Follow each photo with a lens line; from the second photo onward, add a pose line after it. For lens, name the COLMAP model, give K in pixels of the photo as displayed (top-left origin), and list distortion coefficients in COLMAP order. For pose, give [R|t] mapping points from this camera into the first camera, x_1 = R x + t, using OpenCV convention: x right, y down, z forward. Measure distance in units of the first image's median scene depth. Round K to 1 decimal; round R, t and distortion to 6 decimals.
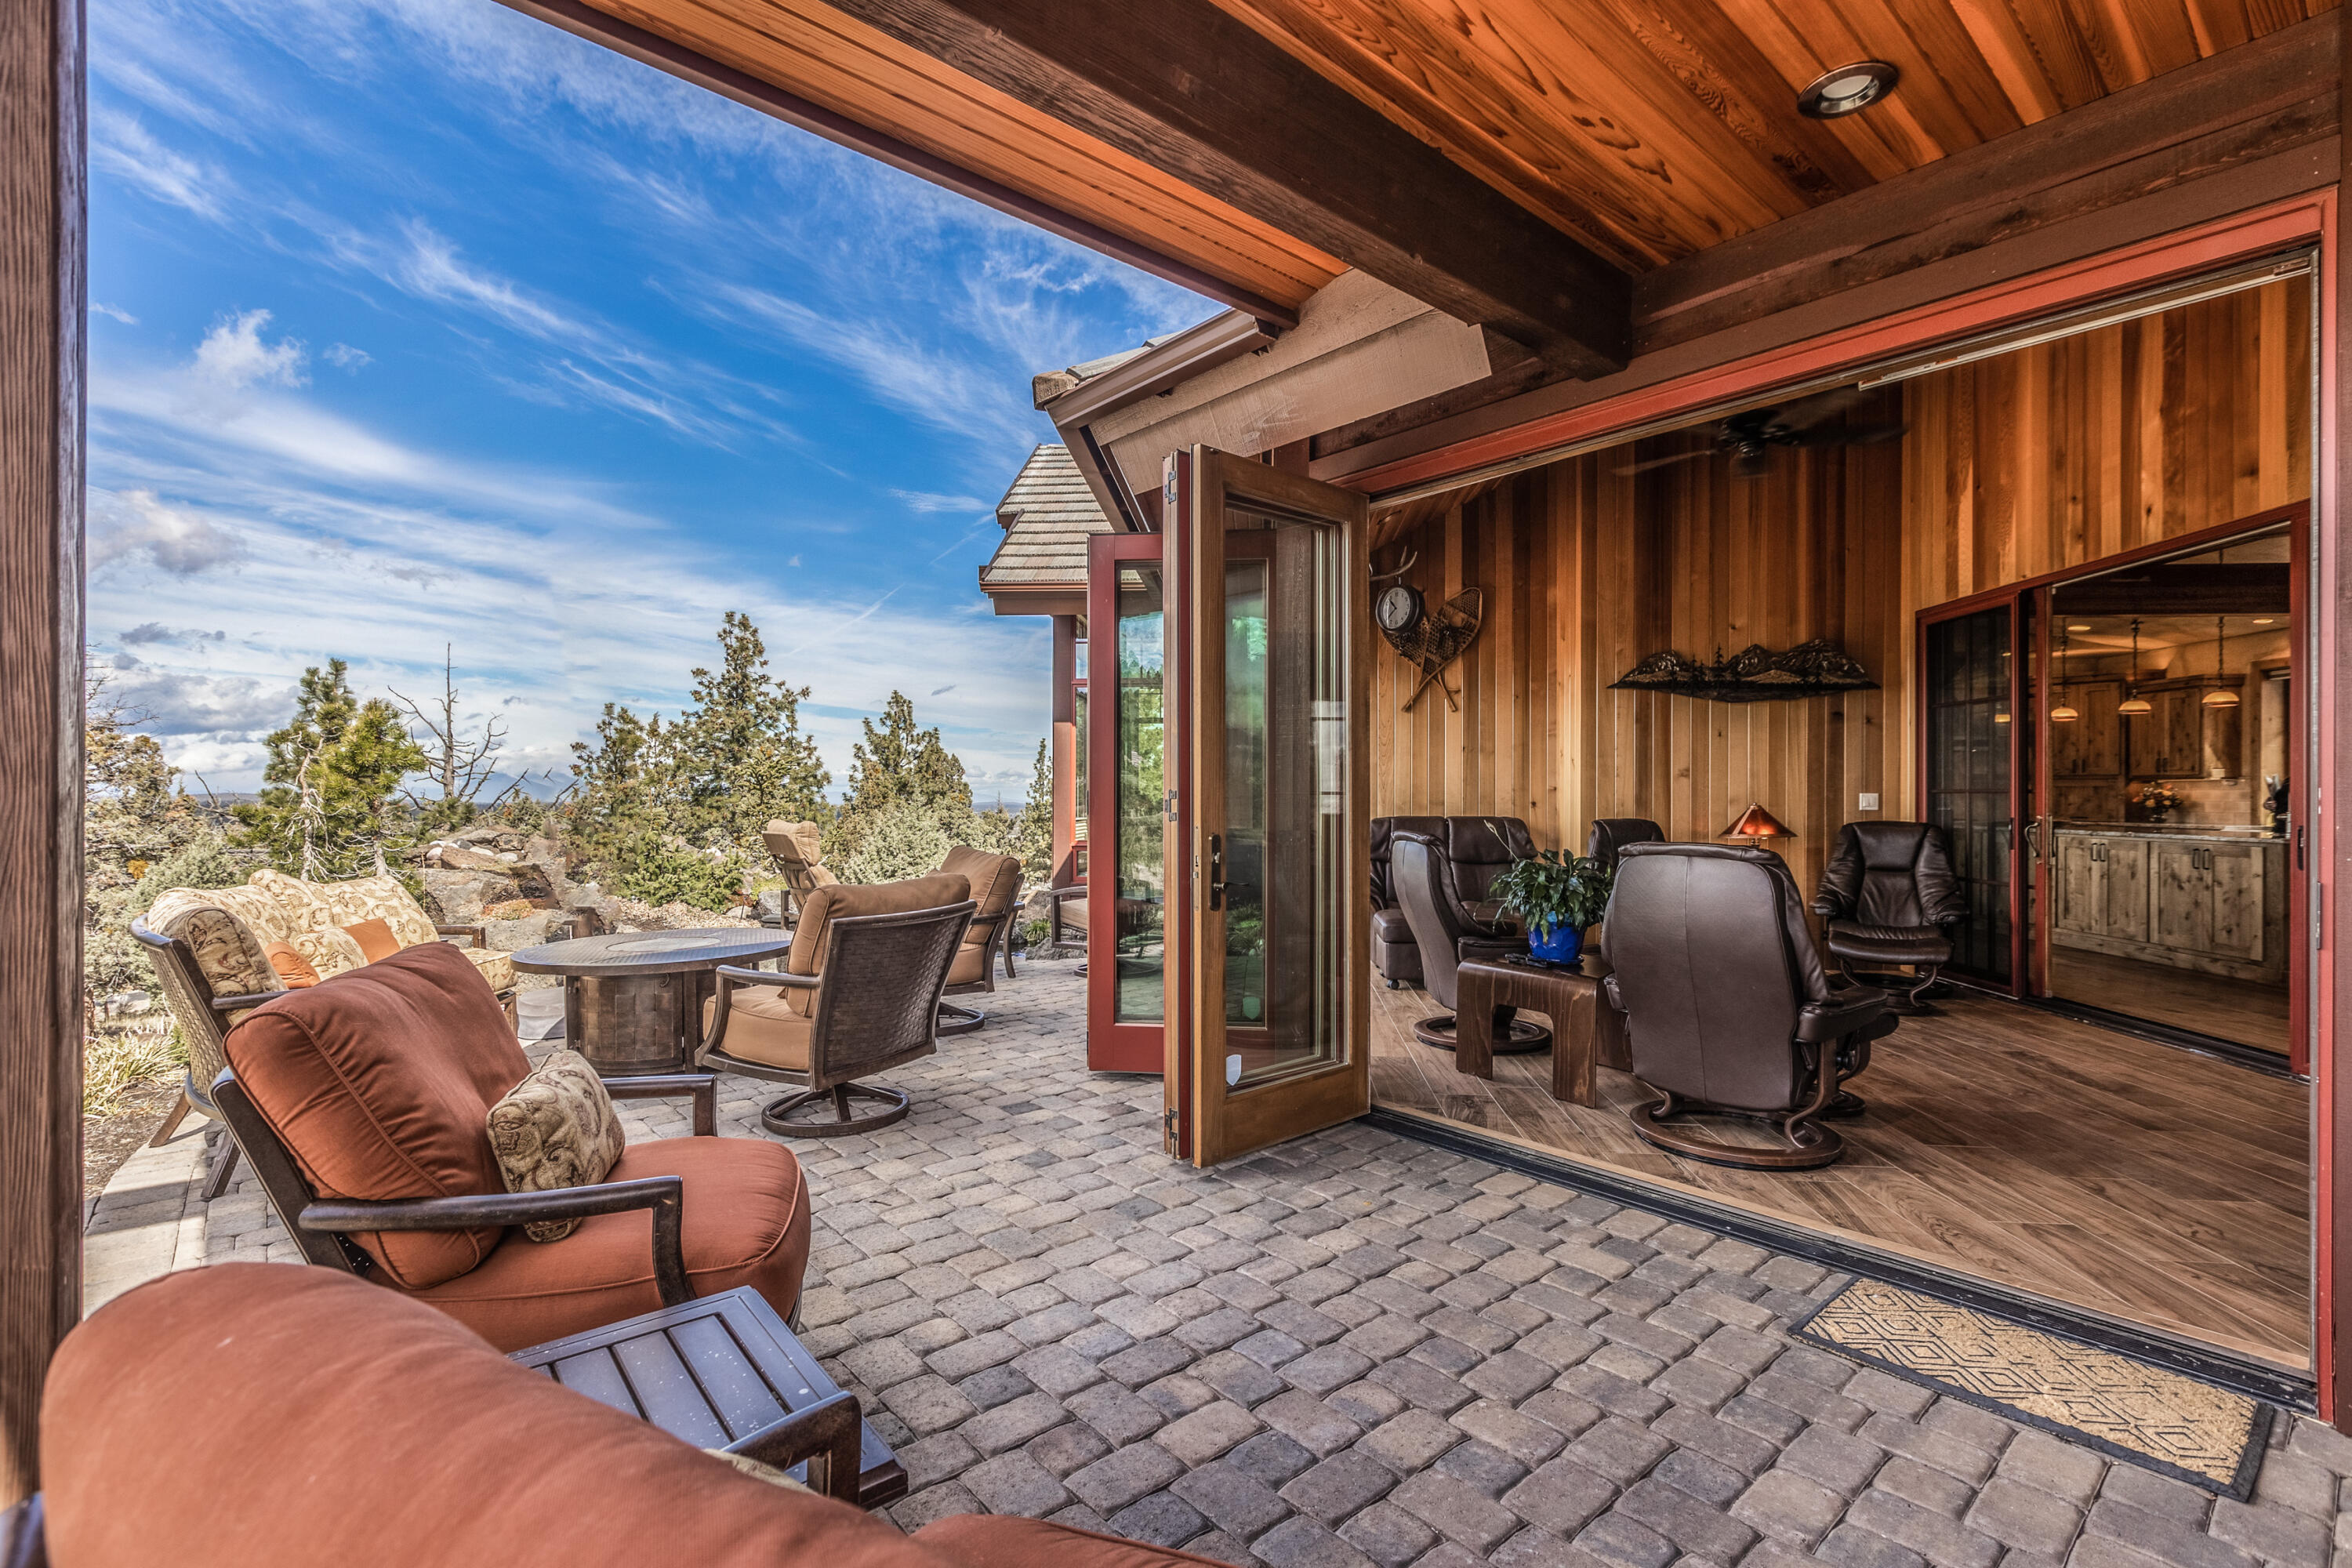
lens RADIAL K [[1066.5, 0, 1176.0], [0, 1066.5, 784.0], [0, 0, 1]] dist [-0.000355, -0.000037]
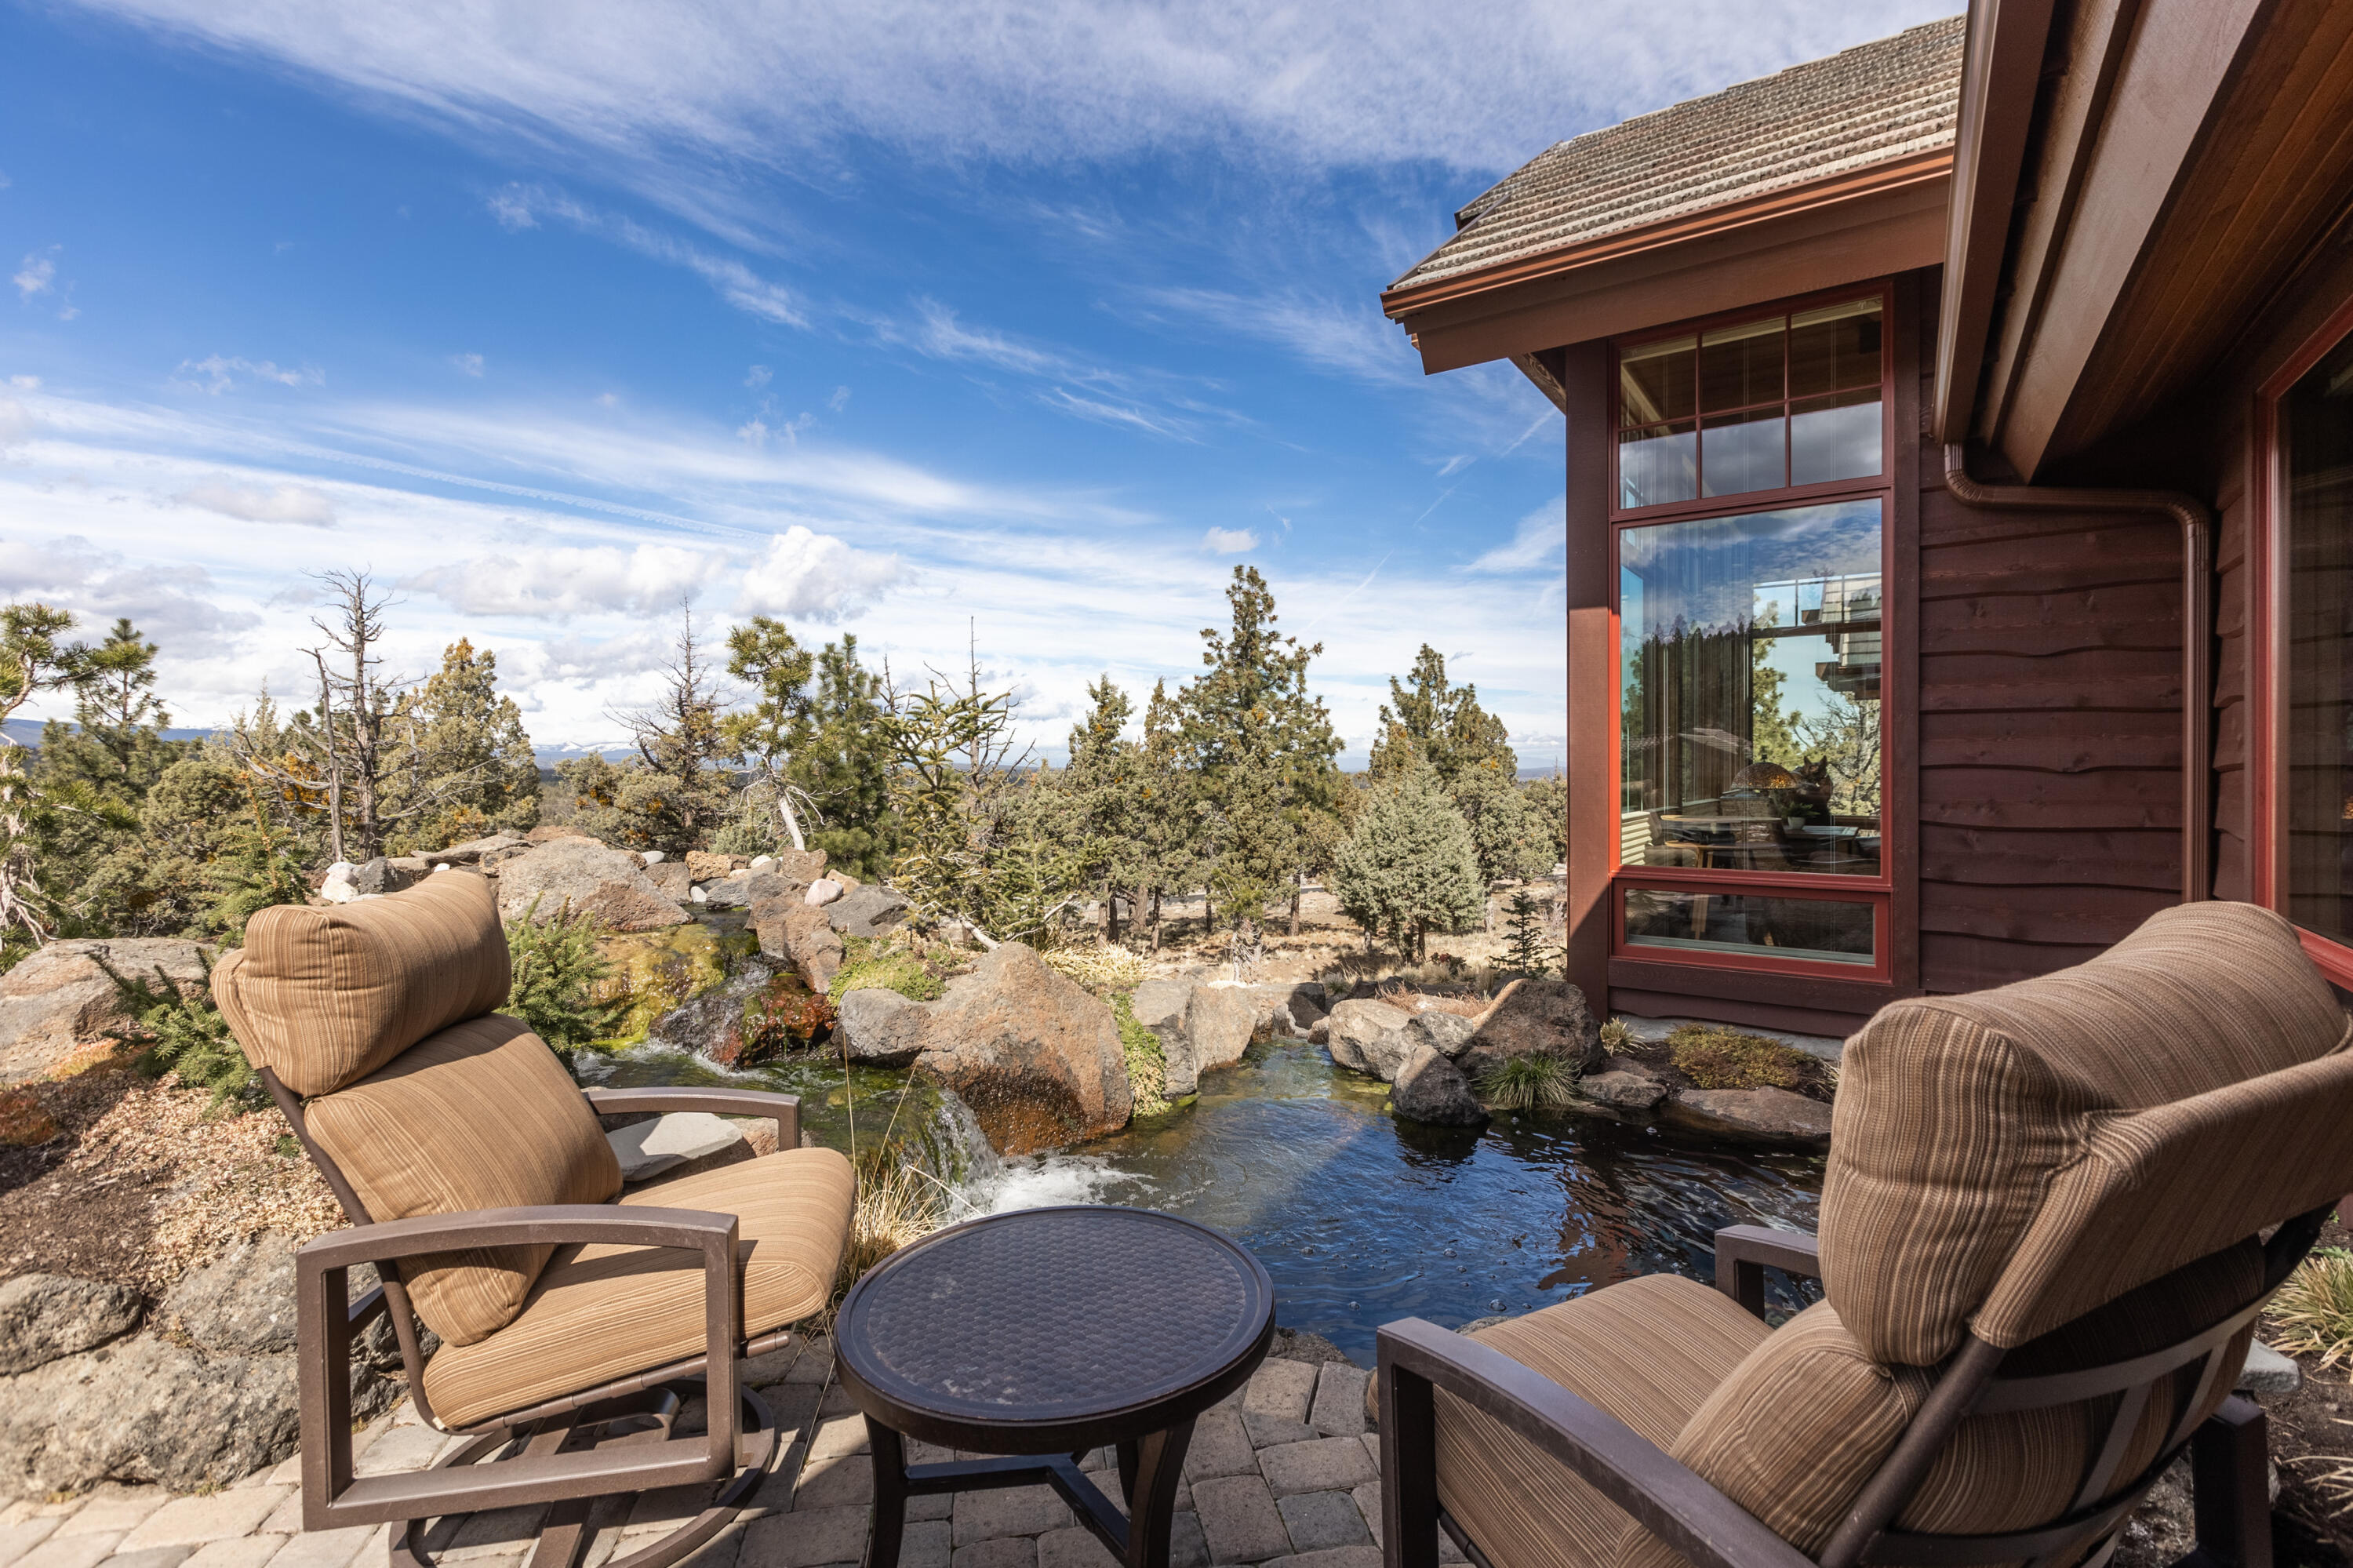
lens RADIAL K [[1067.0, 0, 1176.5], [0, 1067.0, 784.0], [0, 0, 1]] dist [-0.000355, -0.000037]
pose [[0.872143, 0.002636, -0.489245, -0.011265], [0.013348, 0.999485, 0.029179, 0.000286], [0.489070, -0.031978, 0.871658, 0.158164]]
